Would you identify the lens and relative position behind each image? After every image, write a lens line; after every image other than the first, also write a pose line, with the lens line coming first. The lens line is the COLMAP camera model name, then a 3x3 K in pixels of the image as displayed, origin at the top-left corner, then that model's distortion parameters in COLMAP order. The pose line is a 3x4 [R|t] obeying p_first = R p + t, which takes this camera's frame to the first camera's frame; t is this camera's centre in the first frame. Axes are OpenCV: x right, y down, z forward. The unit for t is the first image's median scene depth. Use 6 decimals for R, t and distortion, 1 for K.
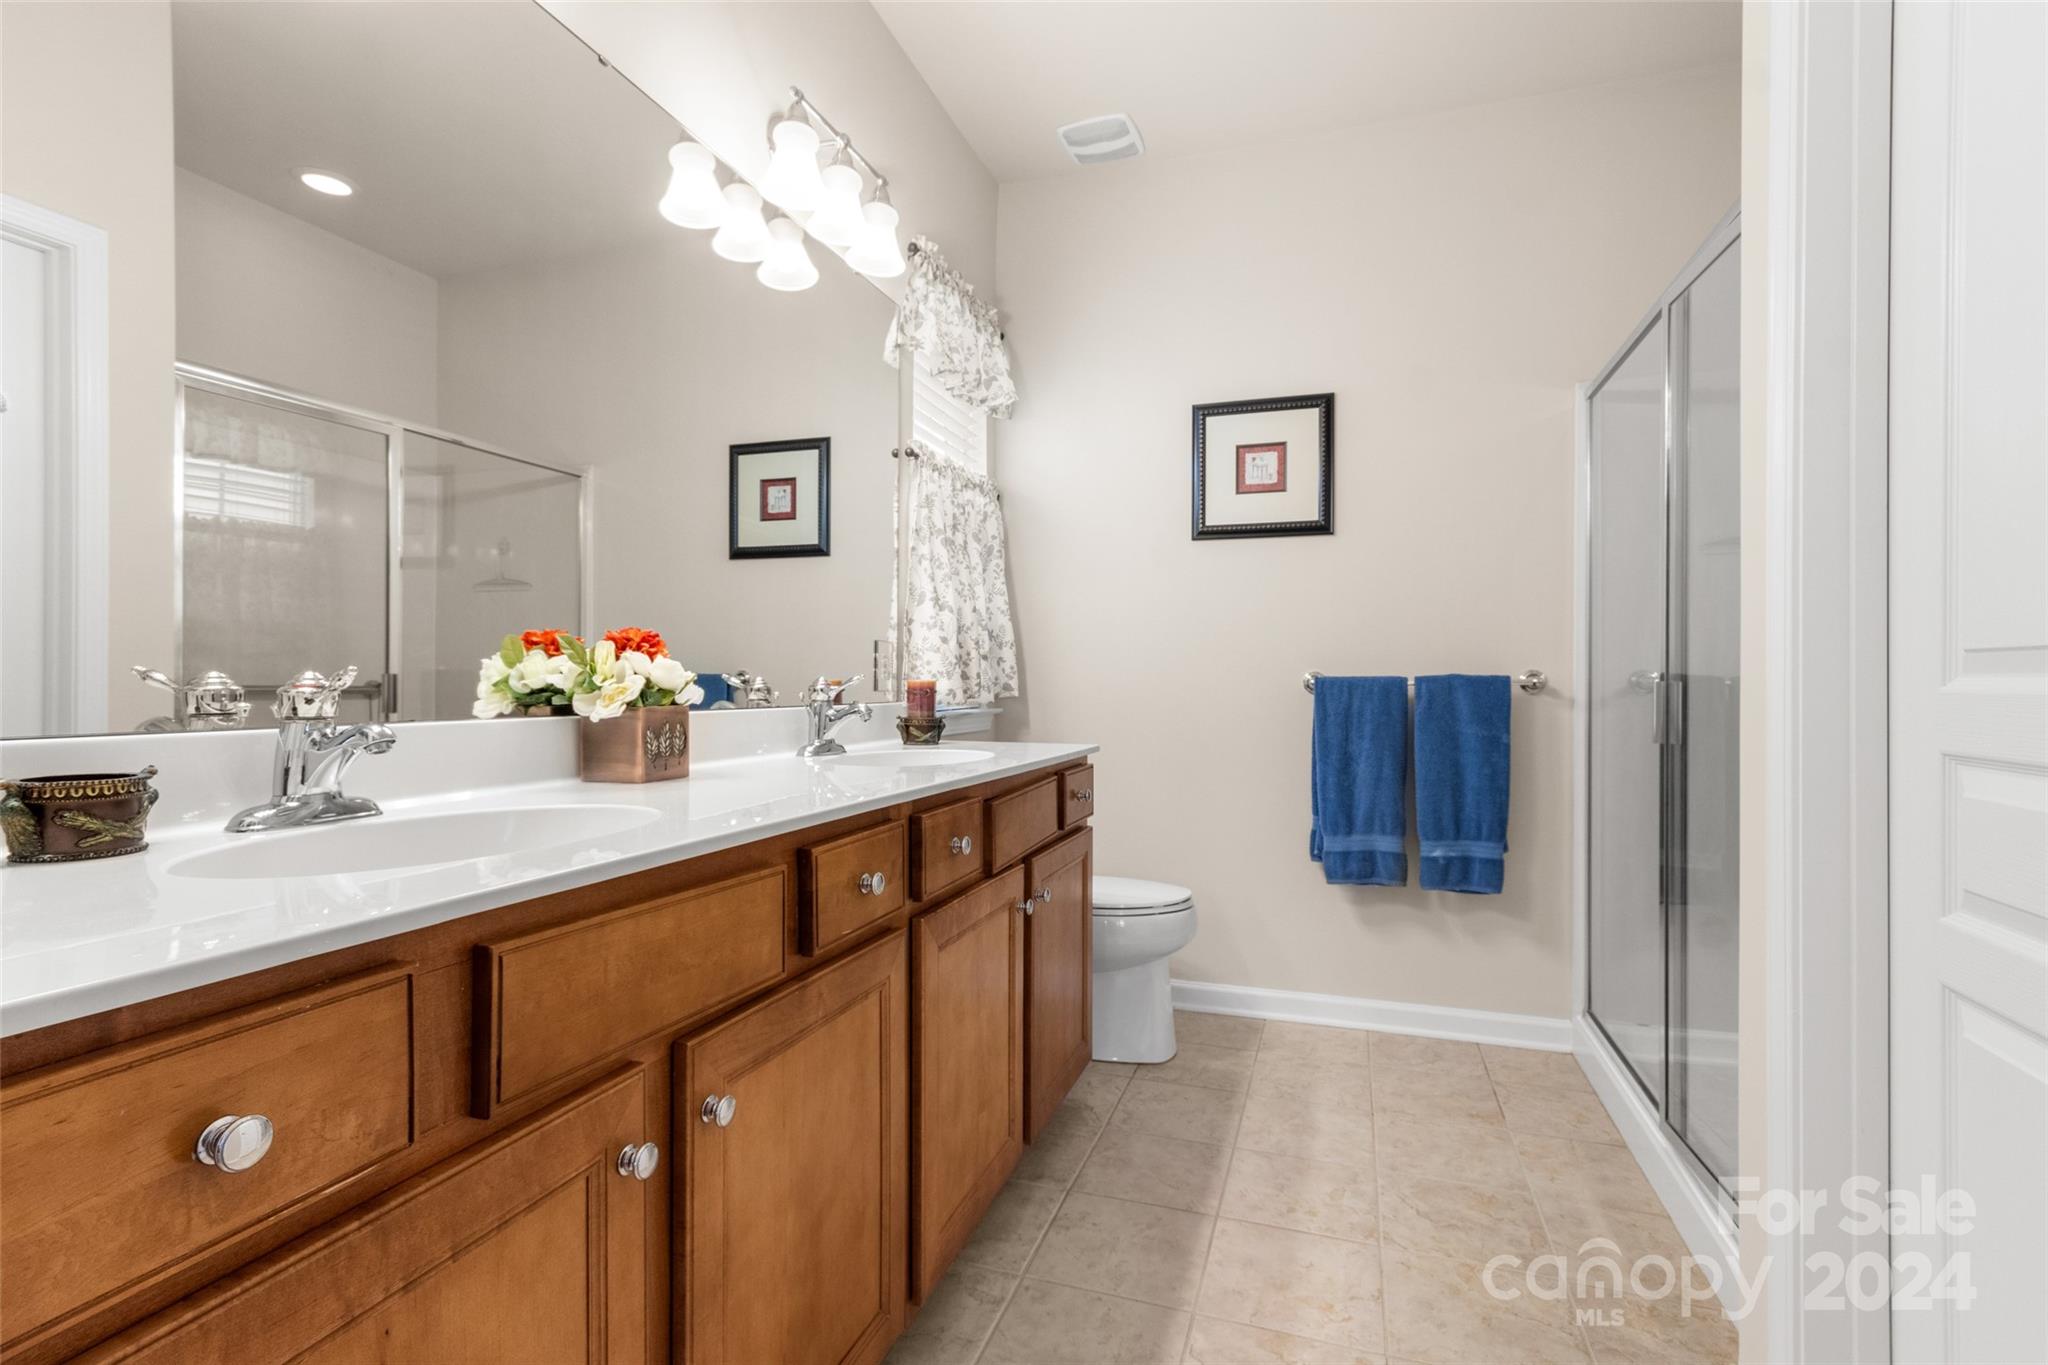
lens RADIAL K [[956.9, 0, 1024.6], [0, 956.9, 679.7], [0, 0, 1]] dist [-0.004407, -0.000251]
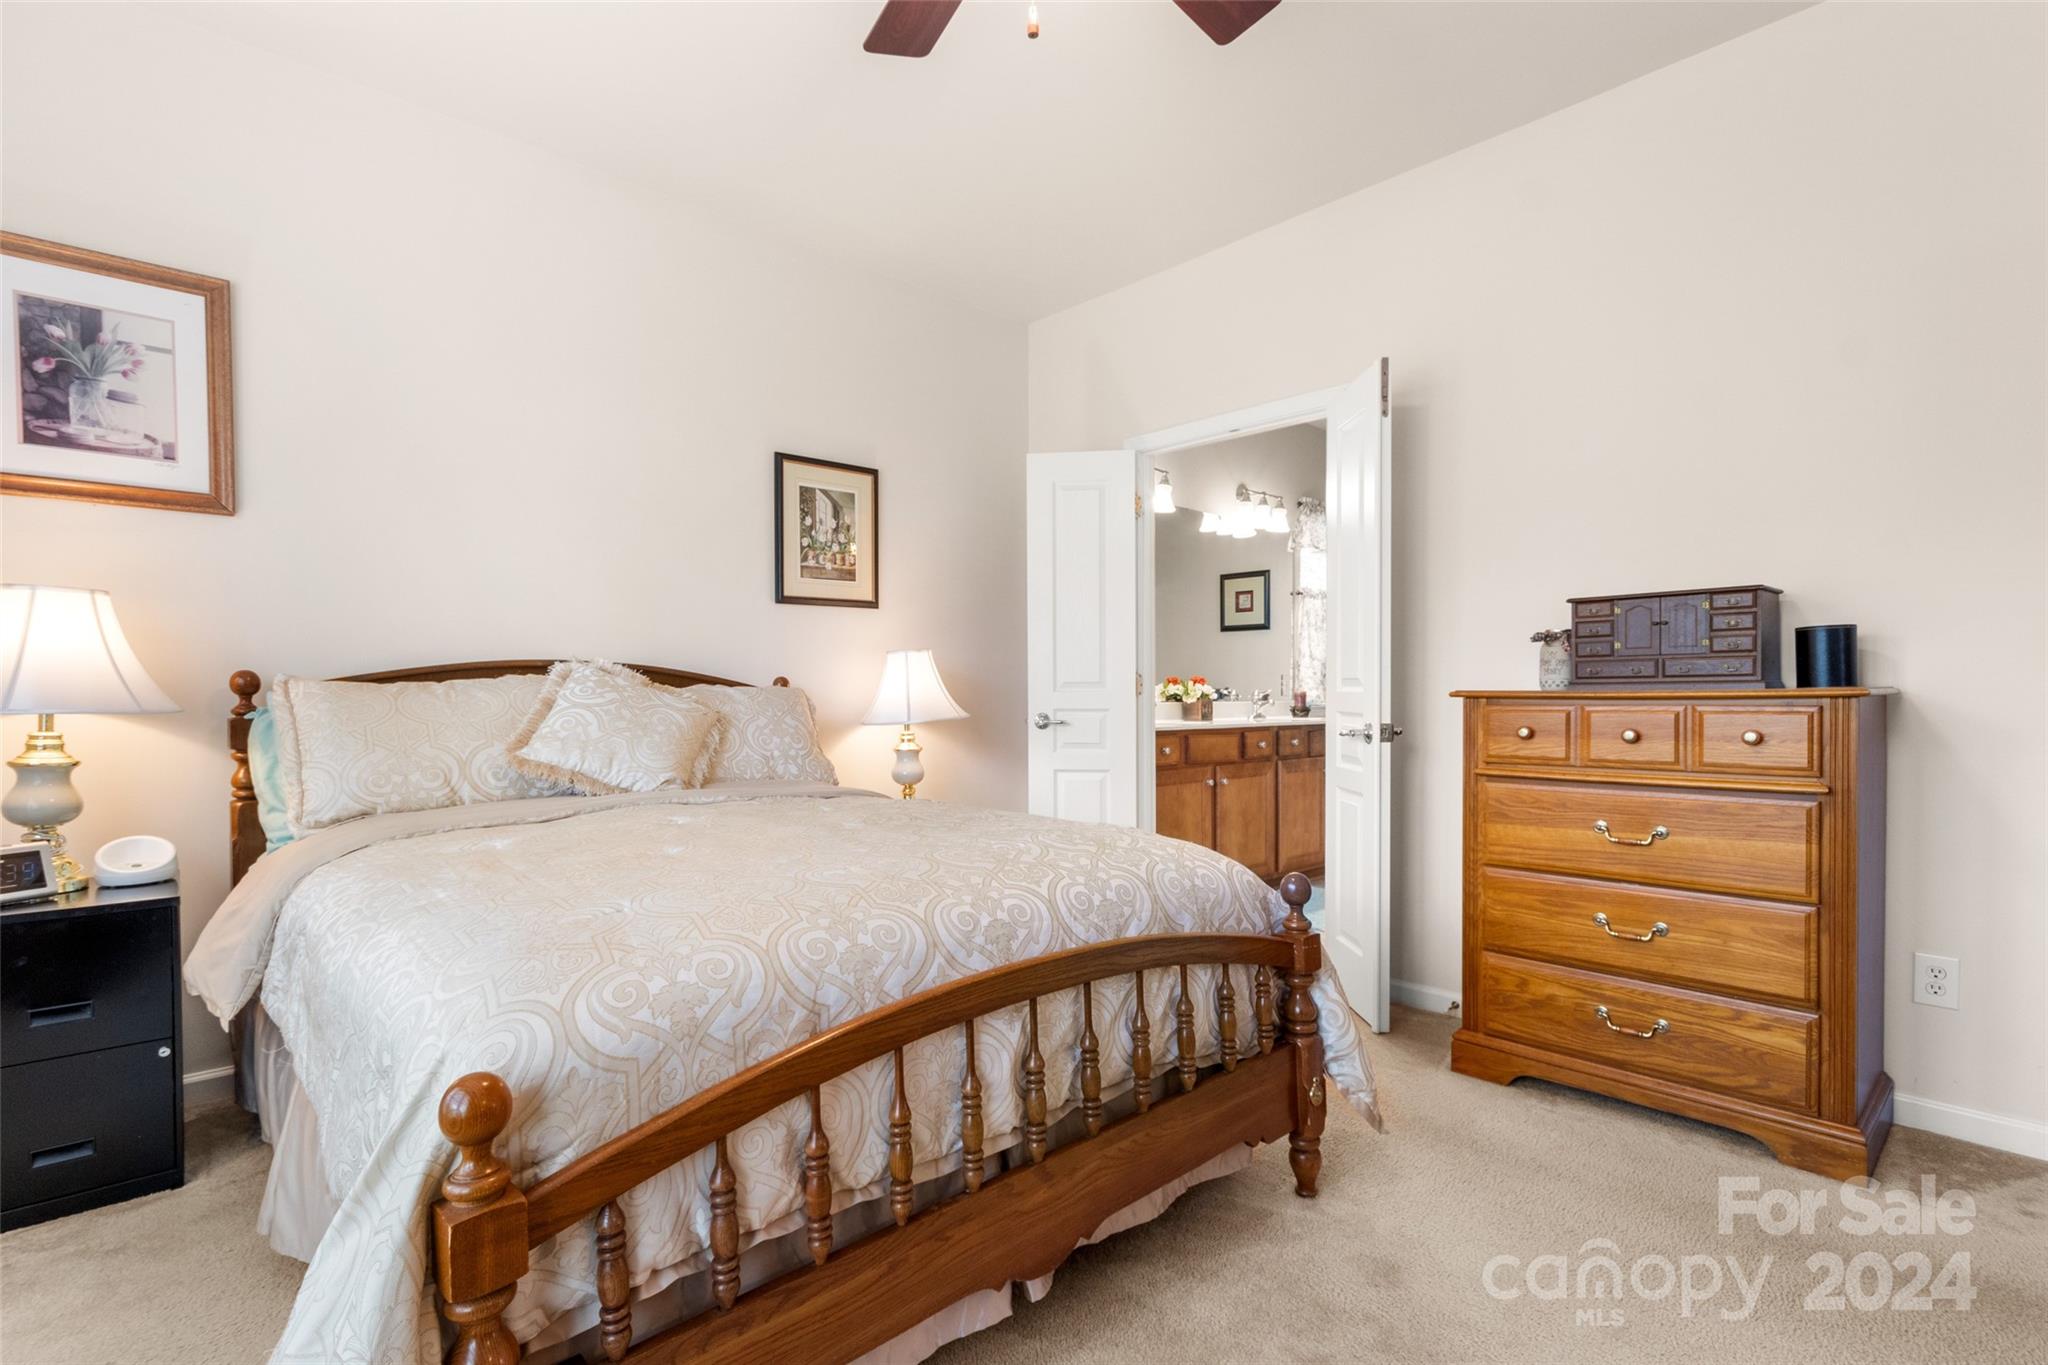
lens RADIAL K [[956.9, 0, 1021.9], [0, 956.9, 715.8], [0, 0, 1]] dist [-0.004407, -0.000251]
pose [[0.879789, 0.002903, -0.475355, 0.427654], [0.009205, 0.999690, 0.023143, 0.000962], [0.475275, -0.024737, 0.879490, -1.481161]]
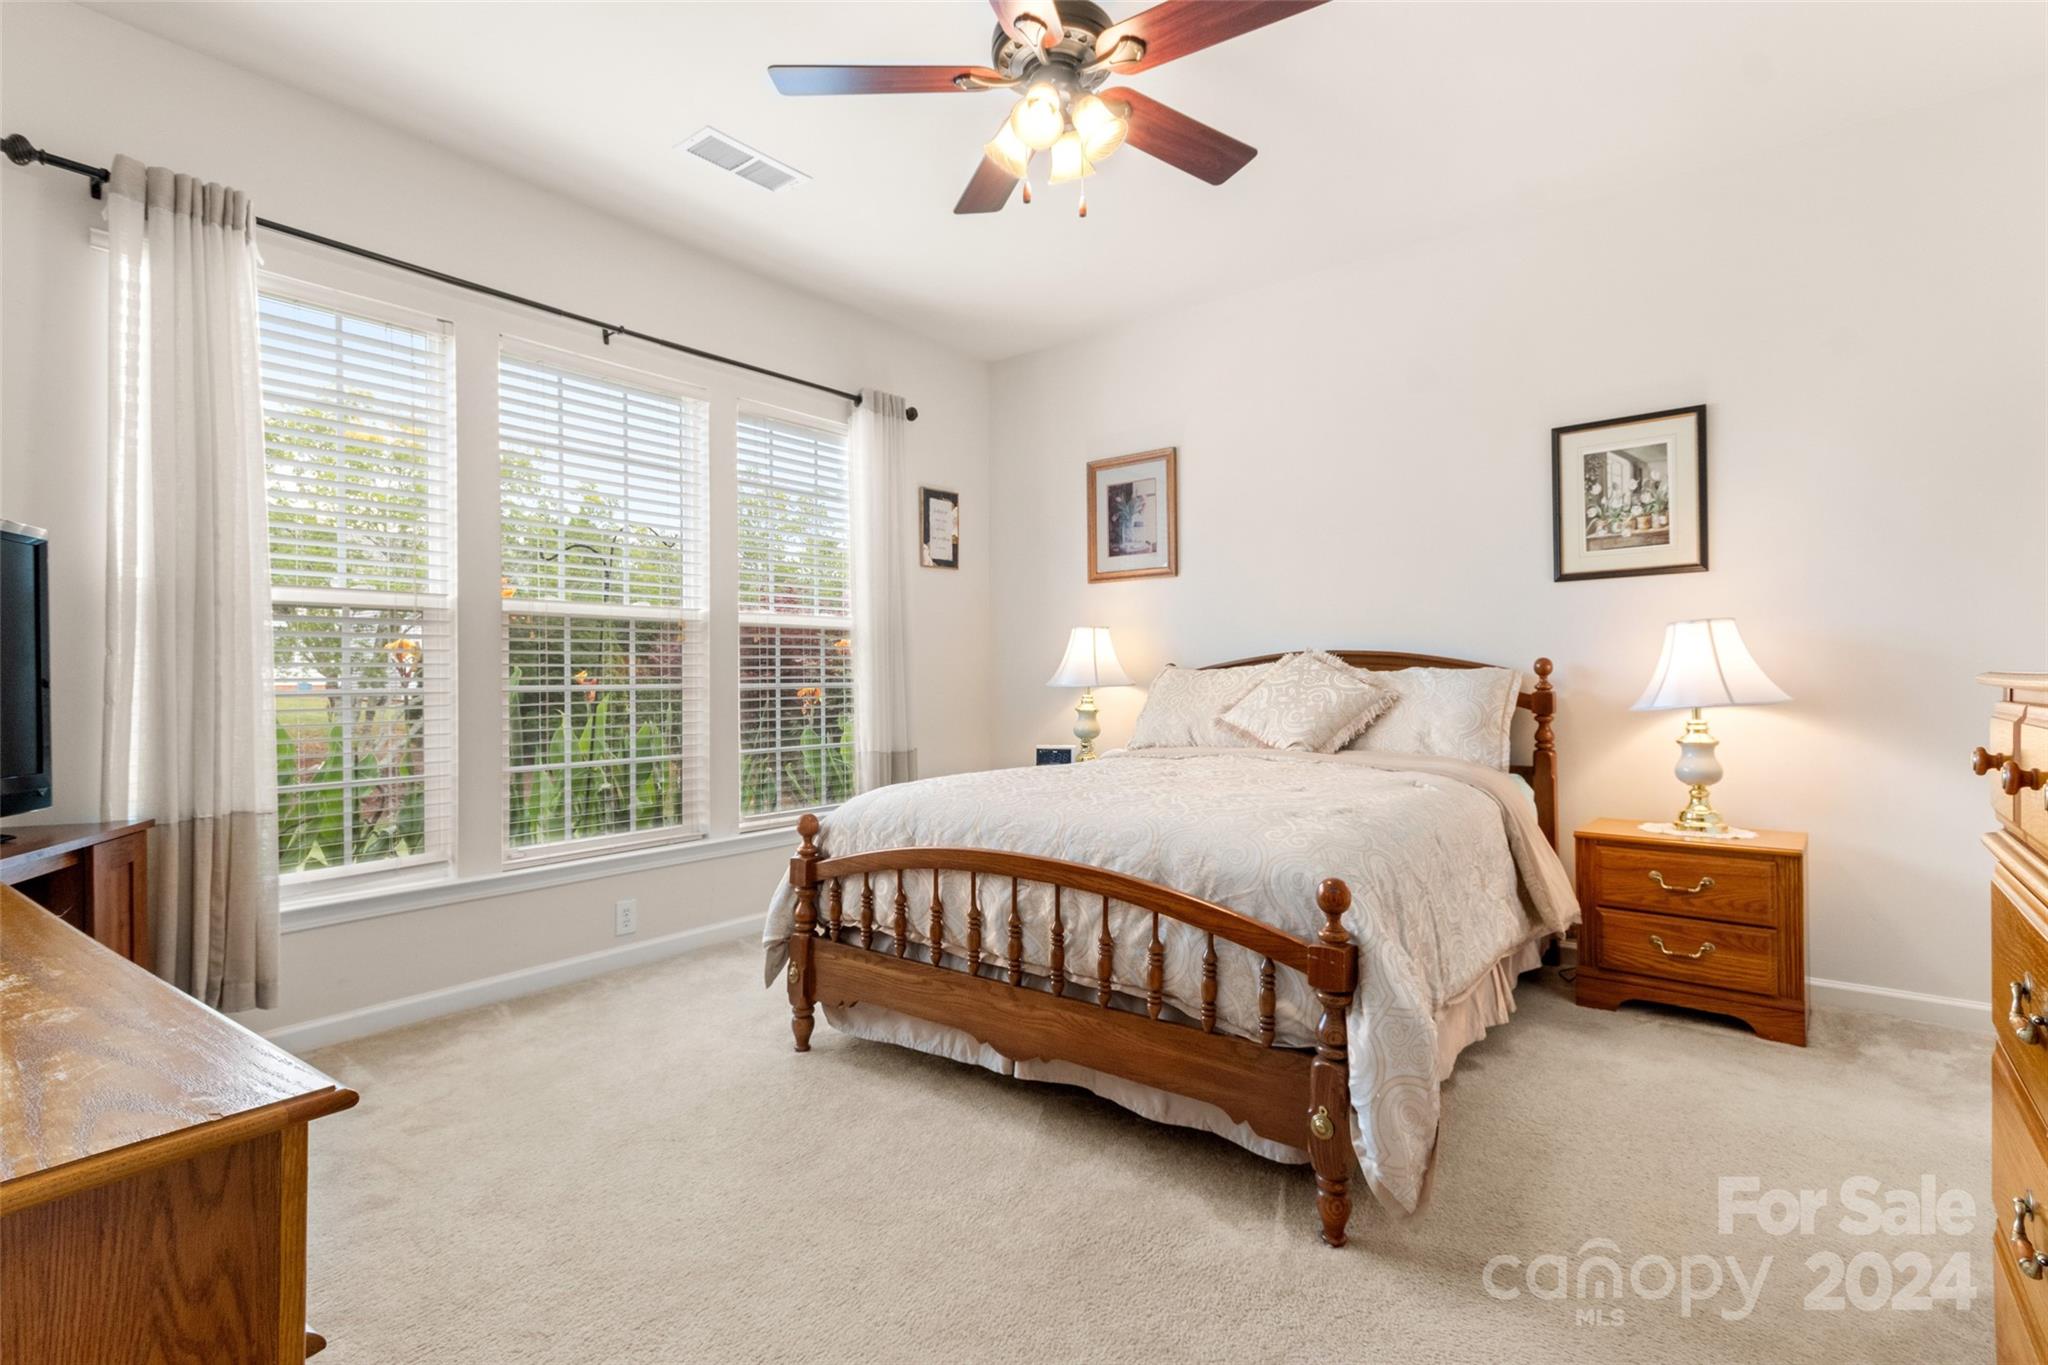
lens RADIAL K [[956.9, 0, 1029.0], [0, 956.9, 677.2], [0, 0, 1]] dist [-0.004407, -0.000251]
pose [[-0.330650, -0.015480, -0.943627, 1.970558], [0.002193, 0.999850, -0.017171, 0.059519], [0.943751, -0.007747, -0.330566, 0.792838]]
